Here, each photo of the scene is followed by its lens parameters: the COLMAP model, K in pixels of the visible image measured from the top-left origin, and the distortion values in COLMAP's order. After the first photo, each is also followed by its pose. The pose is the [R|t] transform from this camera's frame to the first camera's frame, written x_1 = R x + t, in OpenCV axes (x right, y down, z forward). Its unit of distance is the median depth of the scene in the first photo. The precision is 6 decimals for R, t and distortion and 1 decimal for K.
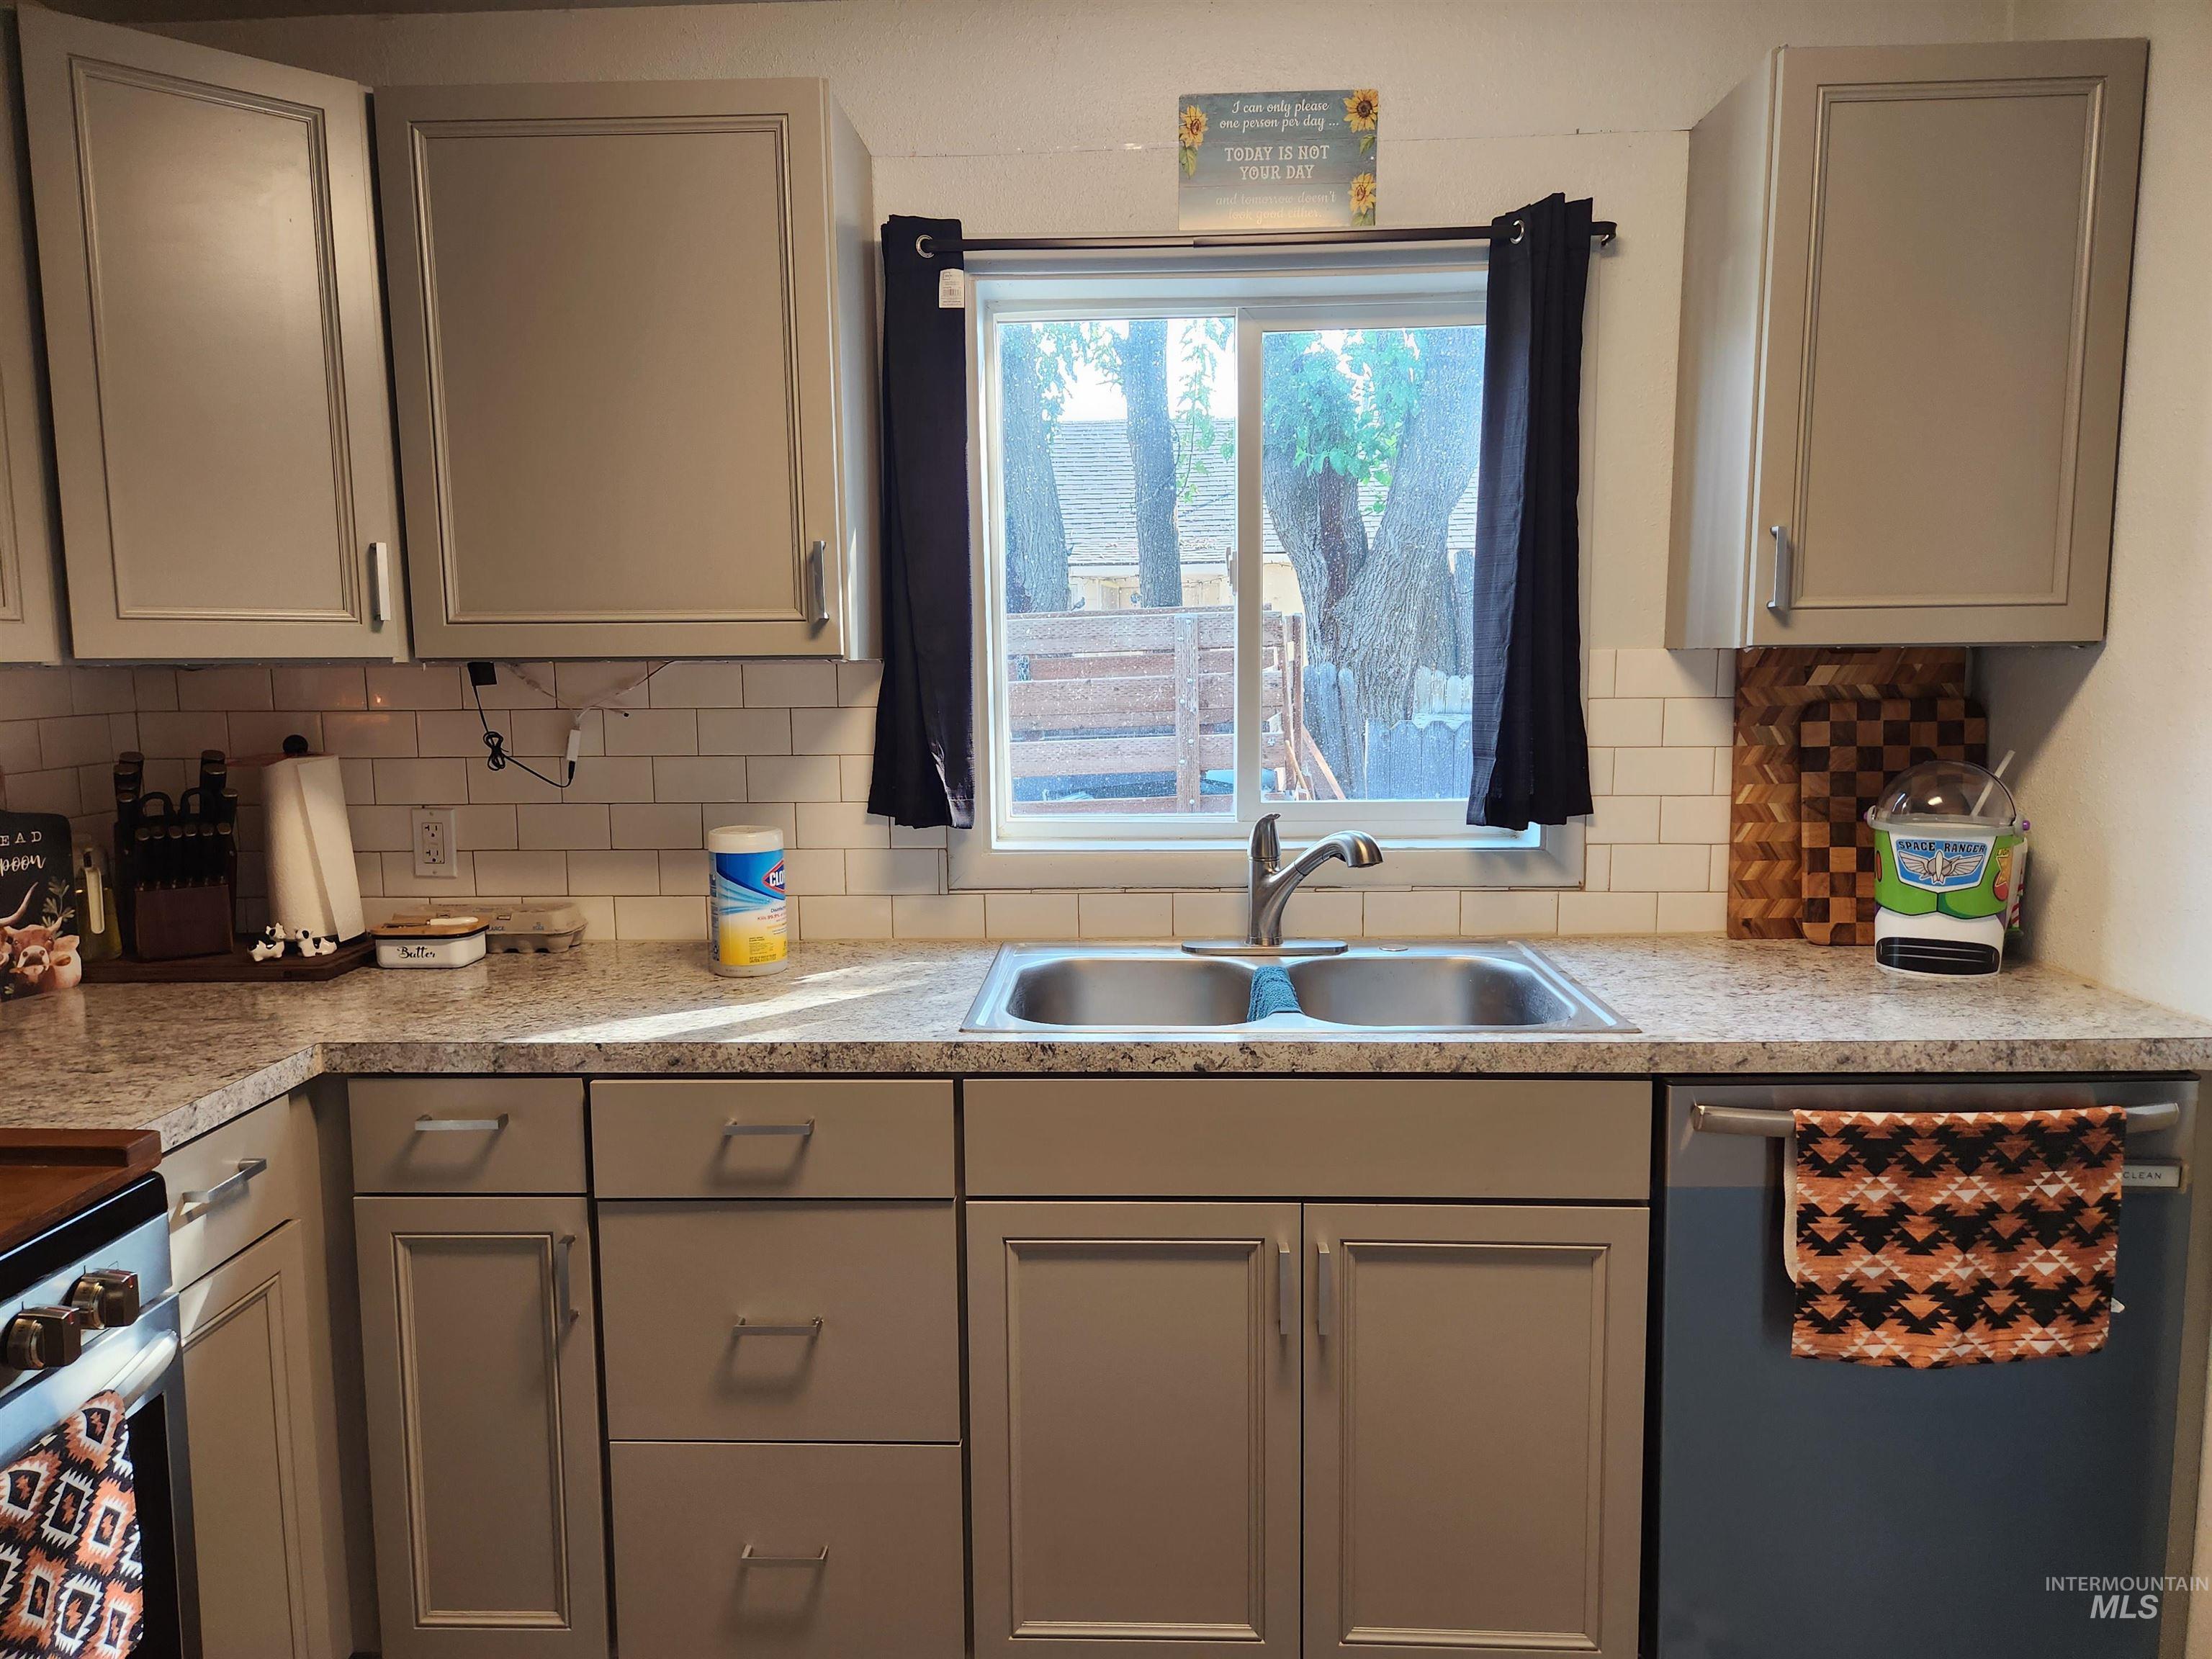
lens RADIAL K [[1471.7, 0, 1098.8], [0, 1471.7, 824.5], [0, 0, 1]] dist [0.045650, -0.021271]
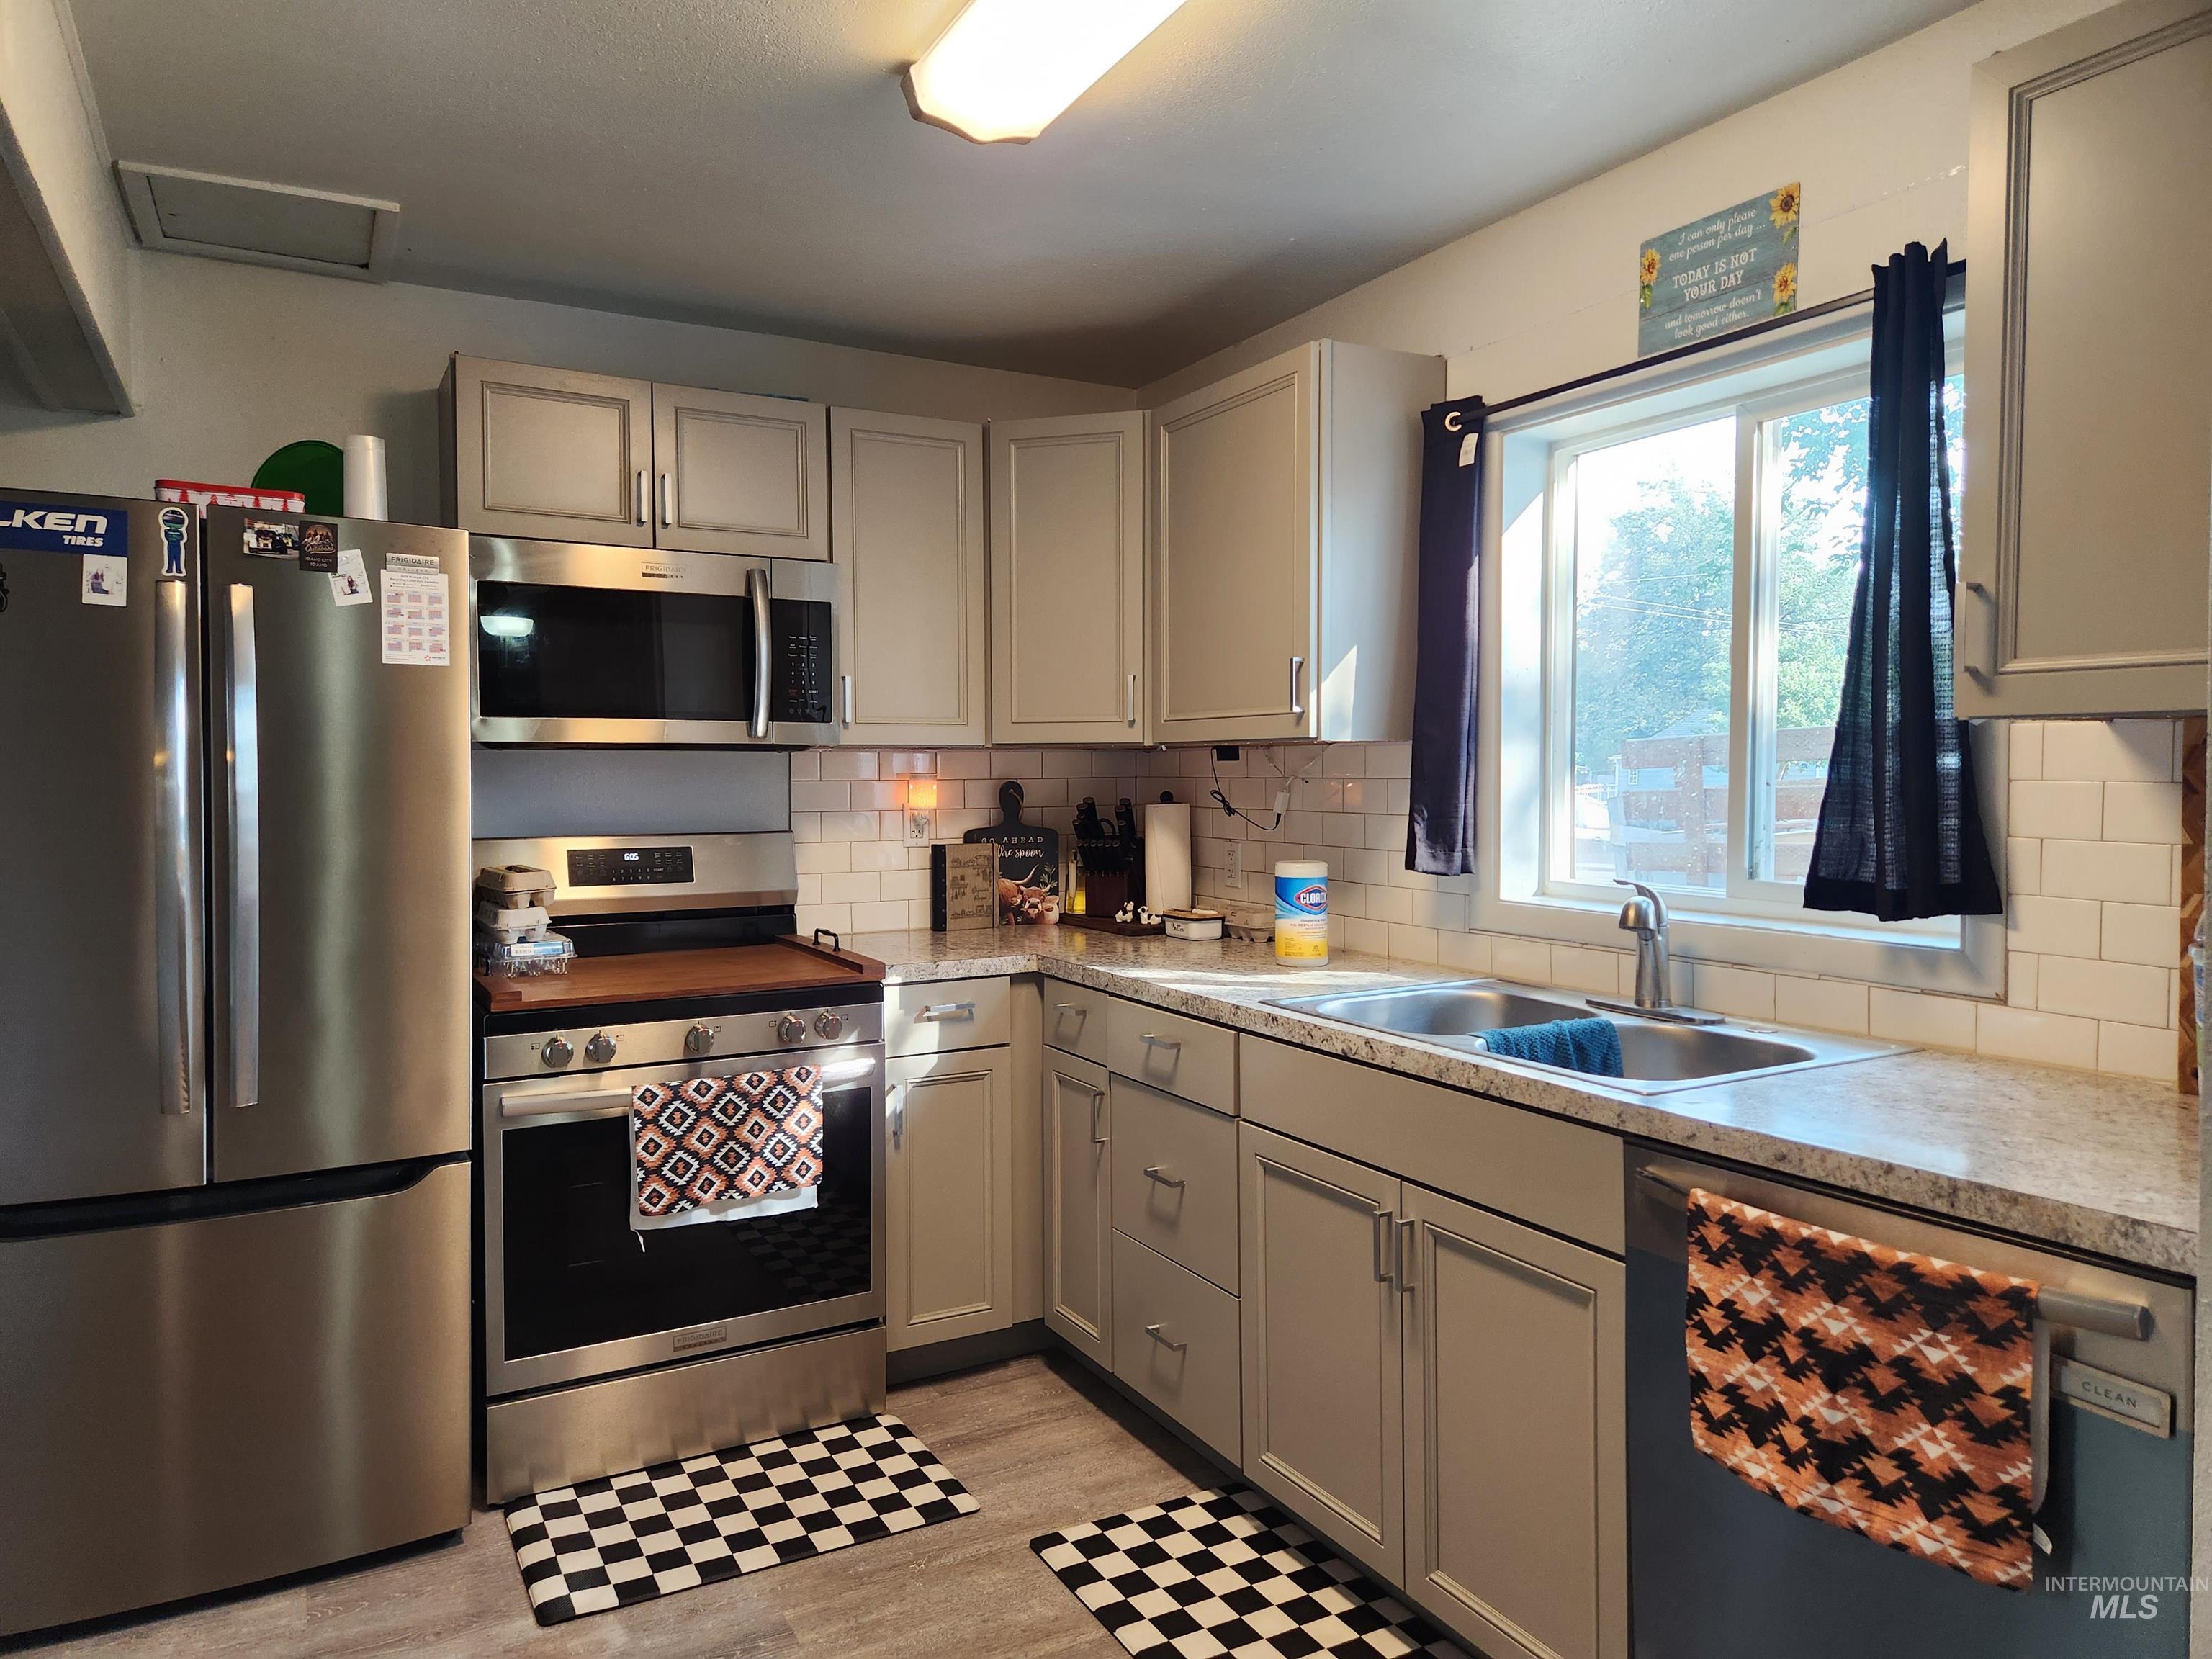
lens RADIAL K [[1471.7, 0, 1106.0], [0, 1471.7, 820.3], [0, 0, 1]] dist [0.045650, -0.021271]
pose [[0.523551, 0.039780, -0.851065, 1.070732], [-0.098683, 0.995018, -0.014199, 0.002801], [0.846260, 0.091419, 0.524868, 0.132929]]
